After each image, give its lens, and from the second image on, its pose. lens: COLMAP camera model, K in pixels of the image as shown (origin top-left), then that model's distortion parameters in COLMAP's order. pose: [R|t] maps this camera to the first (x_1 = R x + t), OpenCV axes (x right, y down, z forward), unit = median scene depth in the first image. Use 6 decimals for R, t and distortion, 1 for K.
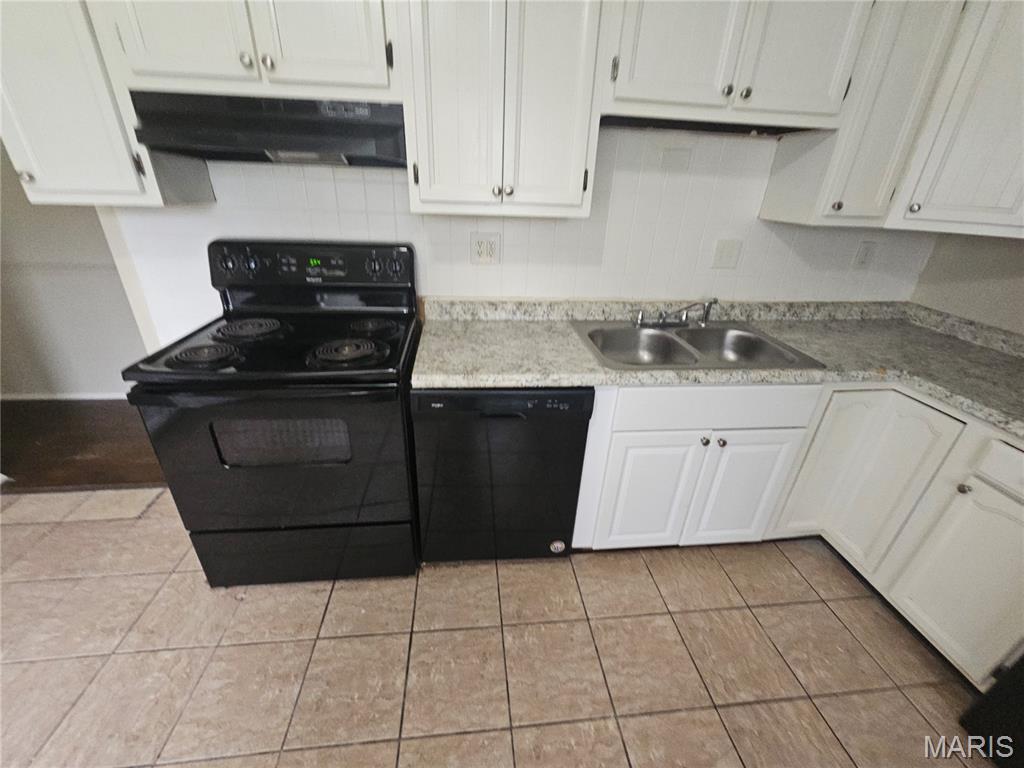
lens RADIAL K [[417.6, 0, 509.3], [0, 417.6, 391.1], [0, 0, 1]] dist [-0.001492, -0.000157]
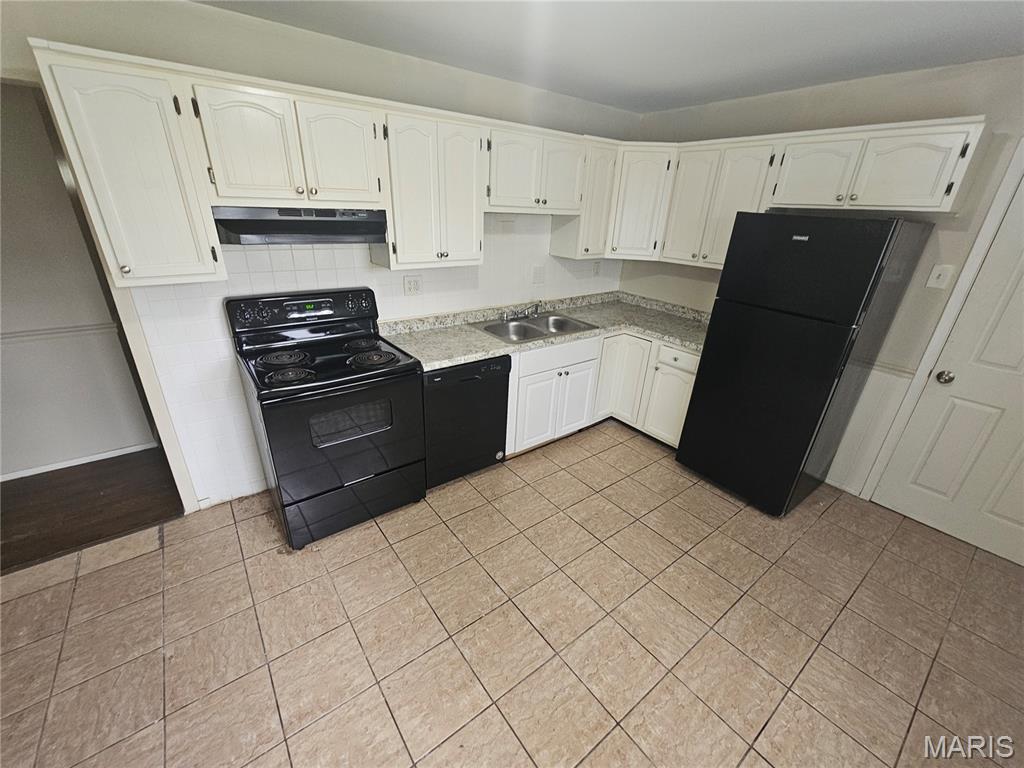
lens RADIAL K [[417.6, 0, 509.3], [0, 417.6, 391.1], [0, 0, 1]] dist [-0.001492, -0.000157]
pose [[0.854368, -0.213919, 0.473596, -0.620116], [0.223205, 0.974057, 0.037311, 0.068684], [-0.469291, 0.073832, 0.879951, -0.545927]]
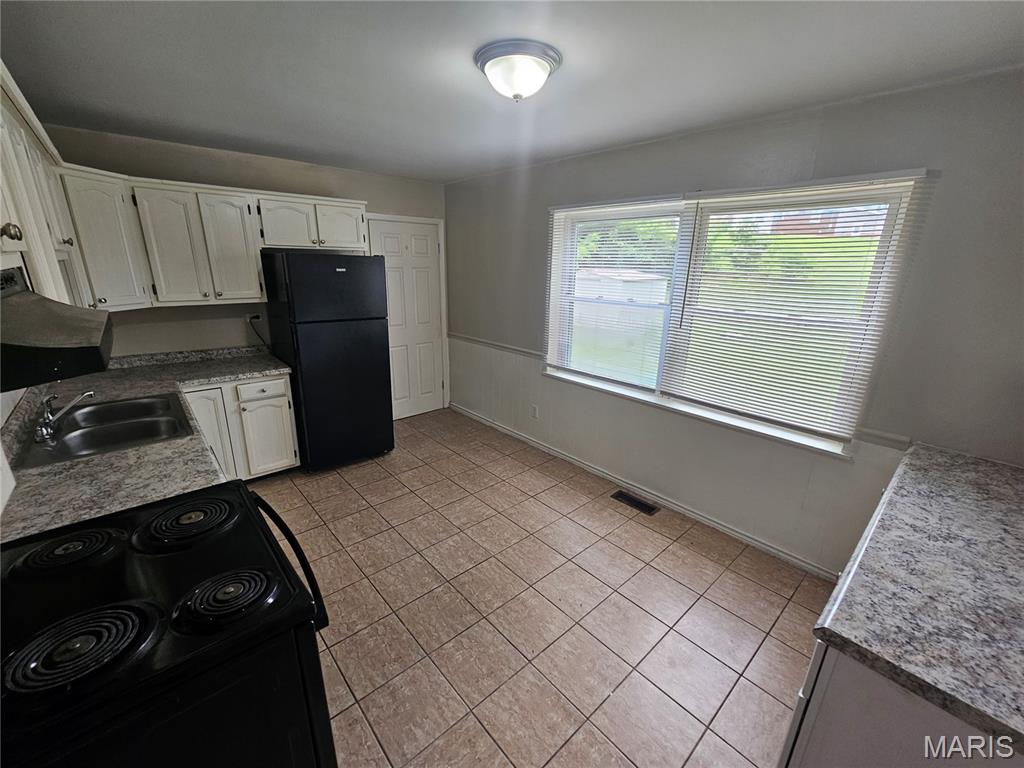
lens RADIAL K [[417.6, 0, 509.3], [0, 417.6, 391.1], [0, 0, 1]] dist [-0.001492, -0.000157]
pose [[-0.580568, -0.287412, 0.761798, -1.184767], [0.319336, 0.780285, 0.537754, -0.492852], [-0.748976, 0.555472, -0.361227, 0.557457]]
